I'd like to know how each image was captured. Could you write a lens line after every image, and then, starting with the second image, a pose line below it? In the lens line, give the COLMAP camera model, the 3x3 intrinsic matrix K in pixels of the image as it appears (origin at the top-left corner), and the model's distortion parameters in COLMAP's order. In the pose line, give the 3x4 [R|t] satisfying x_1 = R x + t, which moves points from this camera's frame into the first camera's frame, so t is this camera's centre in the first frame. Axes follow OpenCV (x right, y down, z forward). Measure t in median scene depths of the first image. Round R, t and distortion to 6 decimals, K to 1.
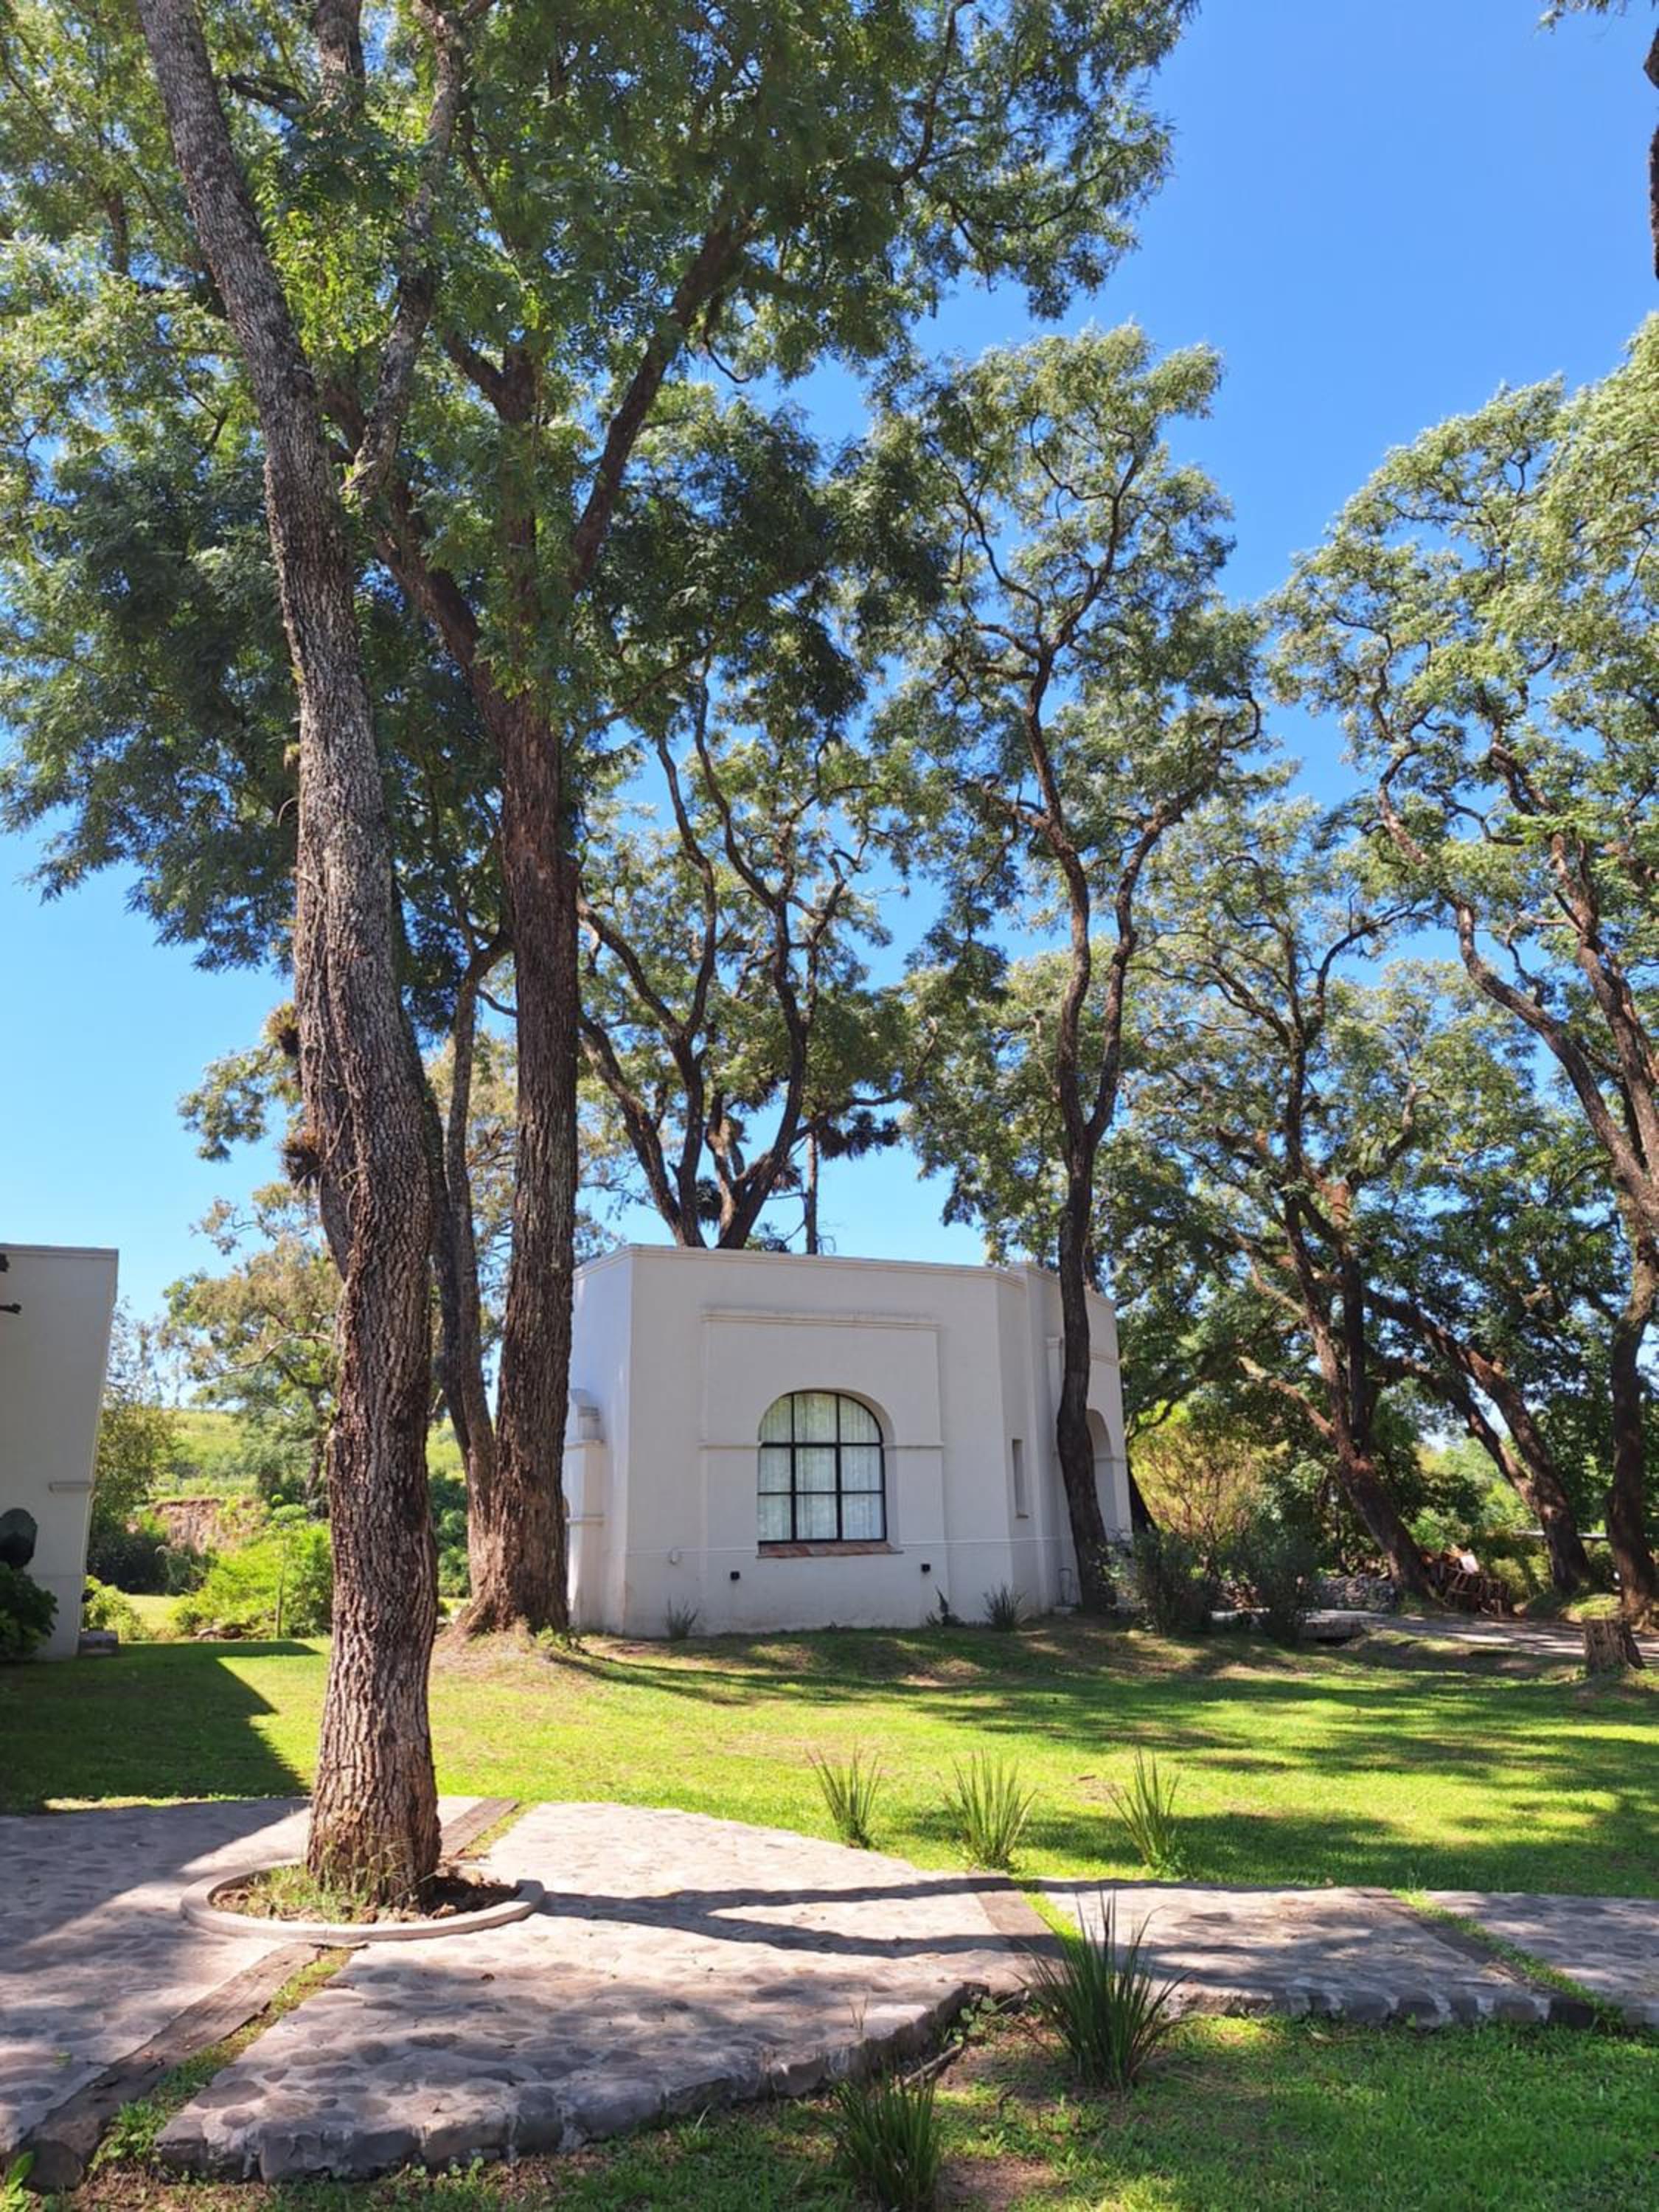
lens RADIAL K [[1517.3, 0, 829.5], [0, 1517.3, 1106.0], [0, 0, 1]] dist [0.004149, -0.003108]
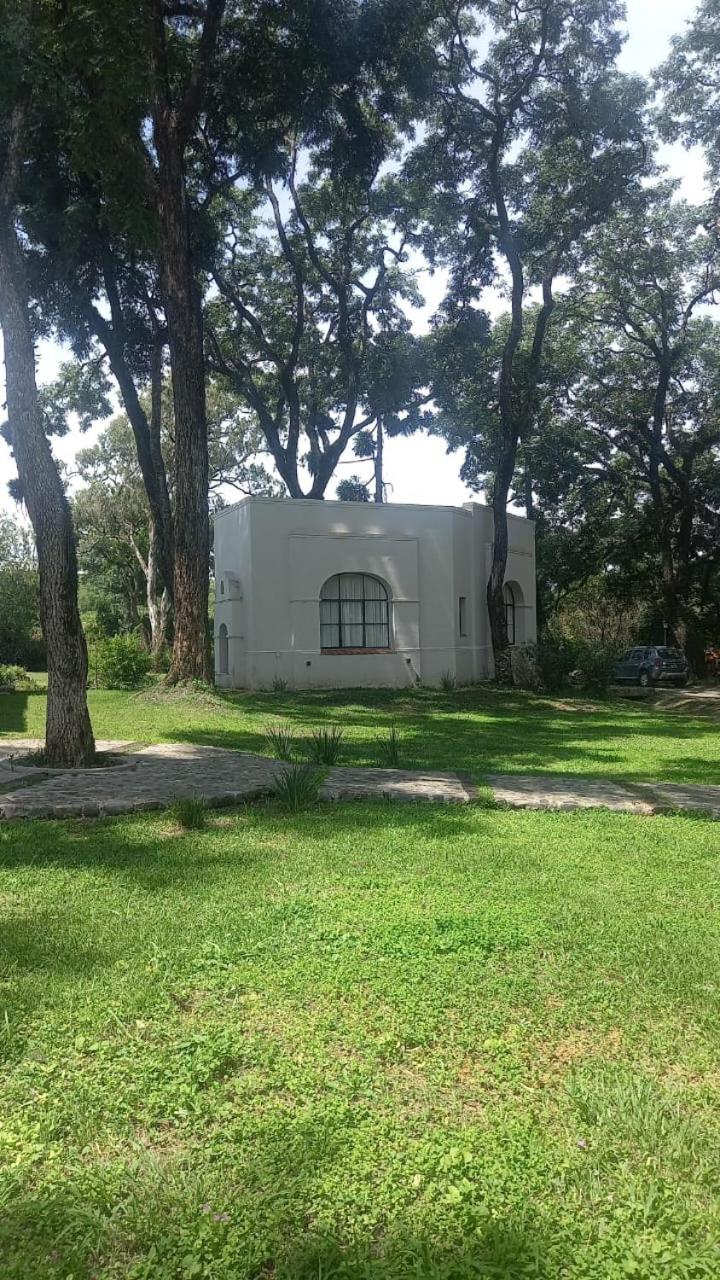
lens RADIAL K [[899.2, 0, 360.0], [0, 899.2, 640.0], [0, 0, 1]] dist [0.054101, -0.046420]
pose [[0.996810, 0.008751, -0.079335, 0.061744], [0.012698, 0.963924, 0.265875, -0.021381], [0.078799, -0.266034, 0.960738, -0.077412]]
